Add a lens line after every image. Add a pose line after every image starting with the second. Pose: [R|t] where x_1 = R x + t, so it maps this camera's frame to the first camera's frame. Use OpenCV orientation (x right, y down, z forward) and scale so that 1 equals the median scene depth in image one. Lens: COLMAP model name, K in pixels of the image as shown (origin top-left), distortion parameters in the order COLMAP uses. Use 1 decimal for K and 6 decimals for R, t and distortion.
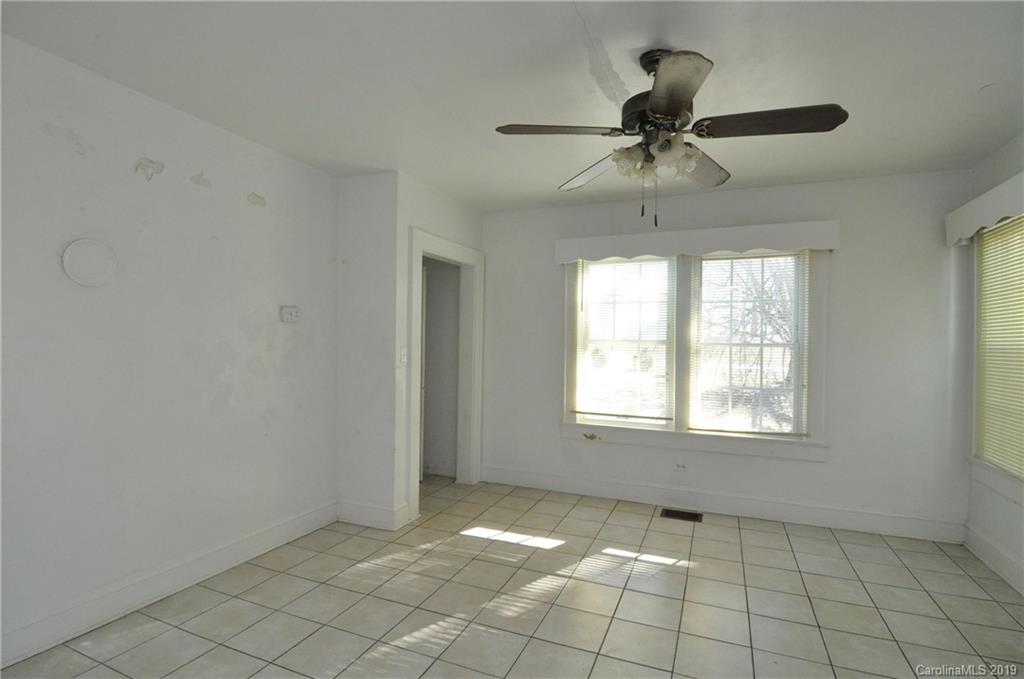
lens RADIAL K [[499.9, 0, 514.2], [0, 499.9, 339.9], [0, 0, 1]] dist [-0.003952, -0.000686]
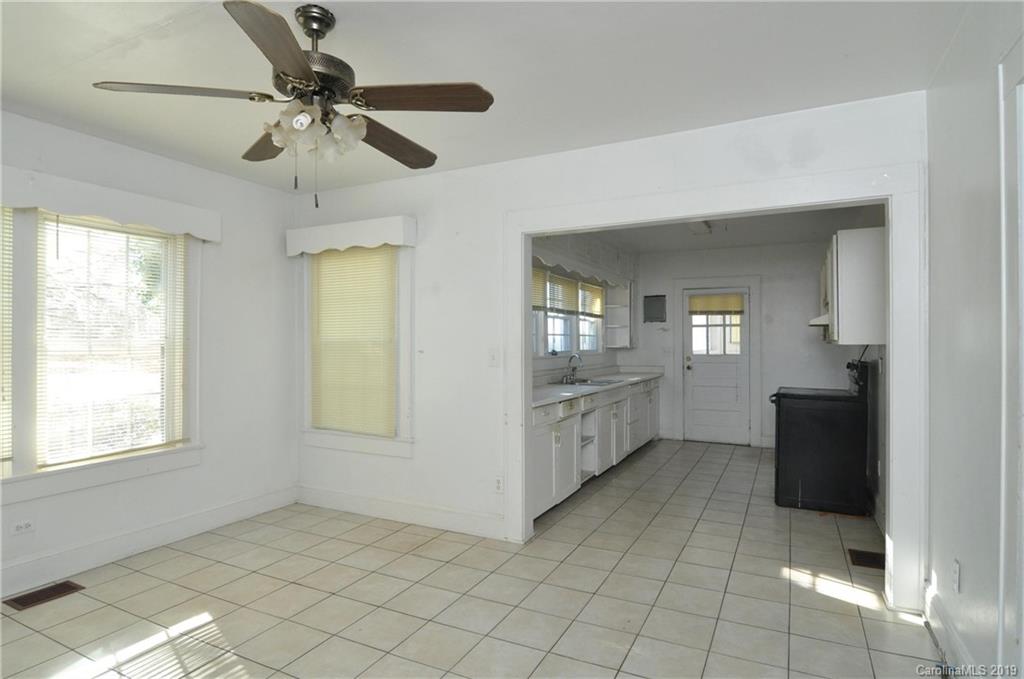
lens RADIAL K [[549.4, 0, 512.4], [0, 549.4, 340.8], [0, 0, 1]] dist [-0.001502, 0.000643]
pose [[0.091704, -0.009784, 0.995738, -0.377856], [0.002609, 0.999951, 0.009585, 0.000248], [-0.995783, 0.001718, 0.091725, 0.326627]]
